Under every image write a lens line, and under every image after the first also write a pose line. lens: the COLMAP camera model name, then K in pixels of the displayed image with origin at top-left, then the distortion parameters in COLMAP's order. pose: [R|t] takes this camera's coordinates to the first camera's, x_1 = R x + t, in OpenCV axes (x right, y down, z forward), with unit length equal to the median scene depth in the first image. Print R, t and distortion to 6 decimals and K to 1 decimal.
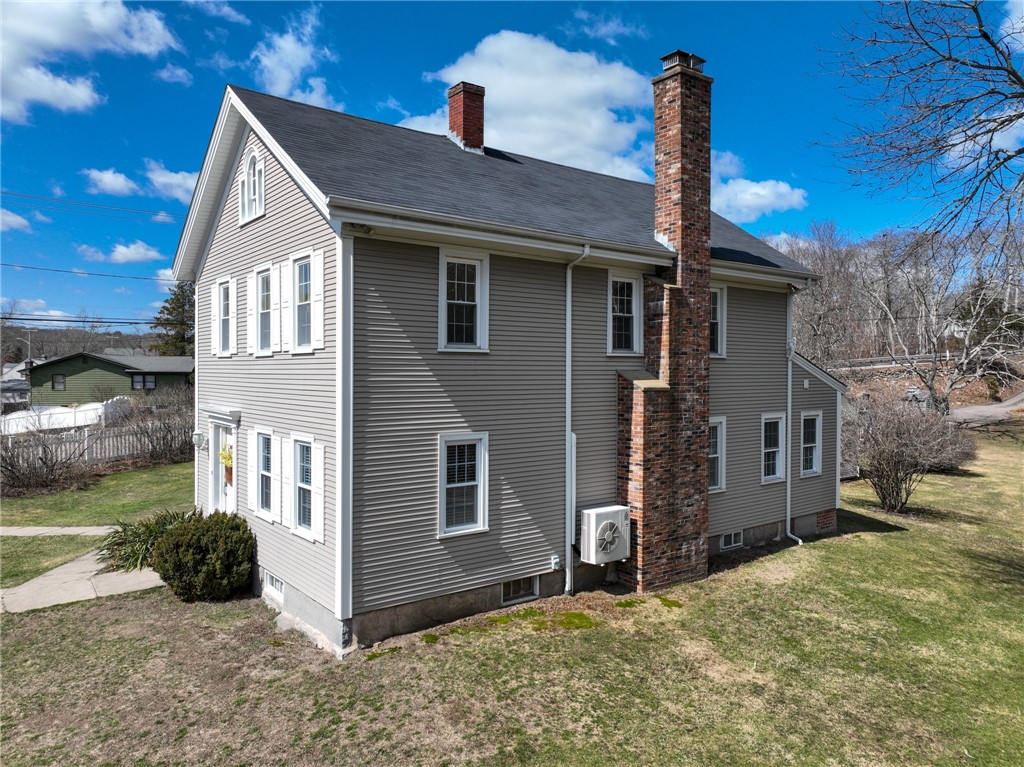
lens RADIAL K [[725.5, 0, 512.0], [0, 725.5, 383.5], [0, 0, 1]] dist [0.006477, 0.003479]
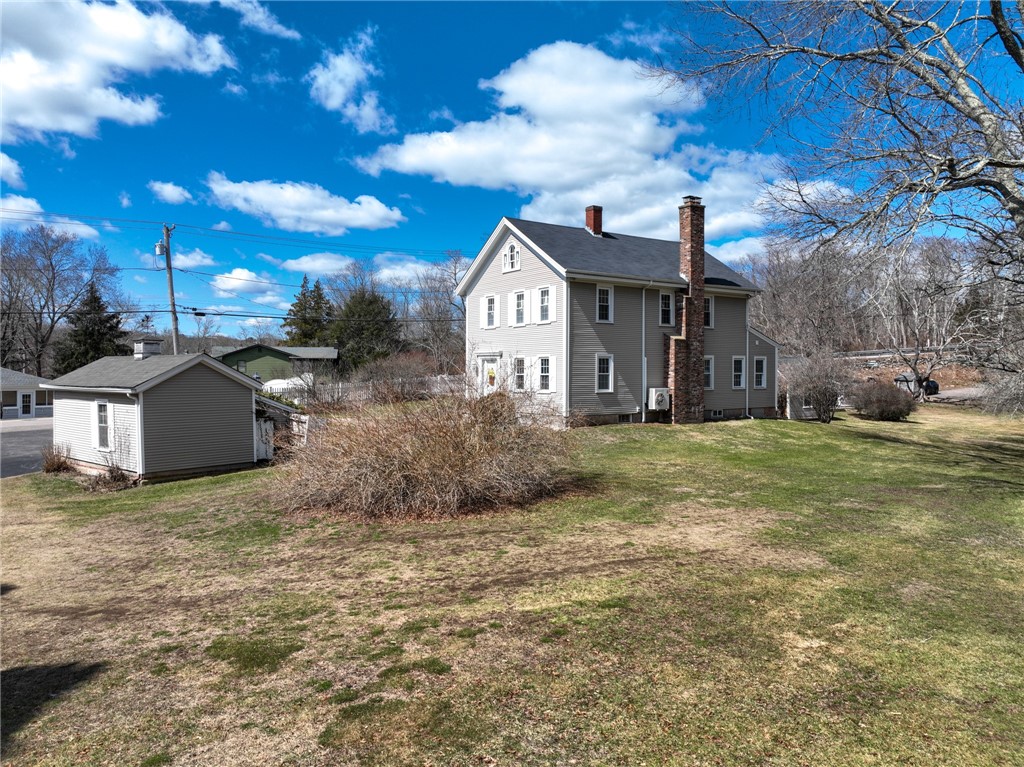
lens RADIAL K [[695.5, 0, 512.0], [0, 695.5, 383.5], [0, 0, 1]] dist [-0.005426, -0.002044]
pose [[0.997943, -0.001749, -0.064083, -0.204804], [0.001933, 0.999994, 0.002804, 0.142951], [0.064078, -0.002922, 0.997941, -1.306099]]
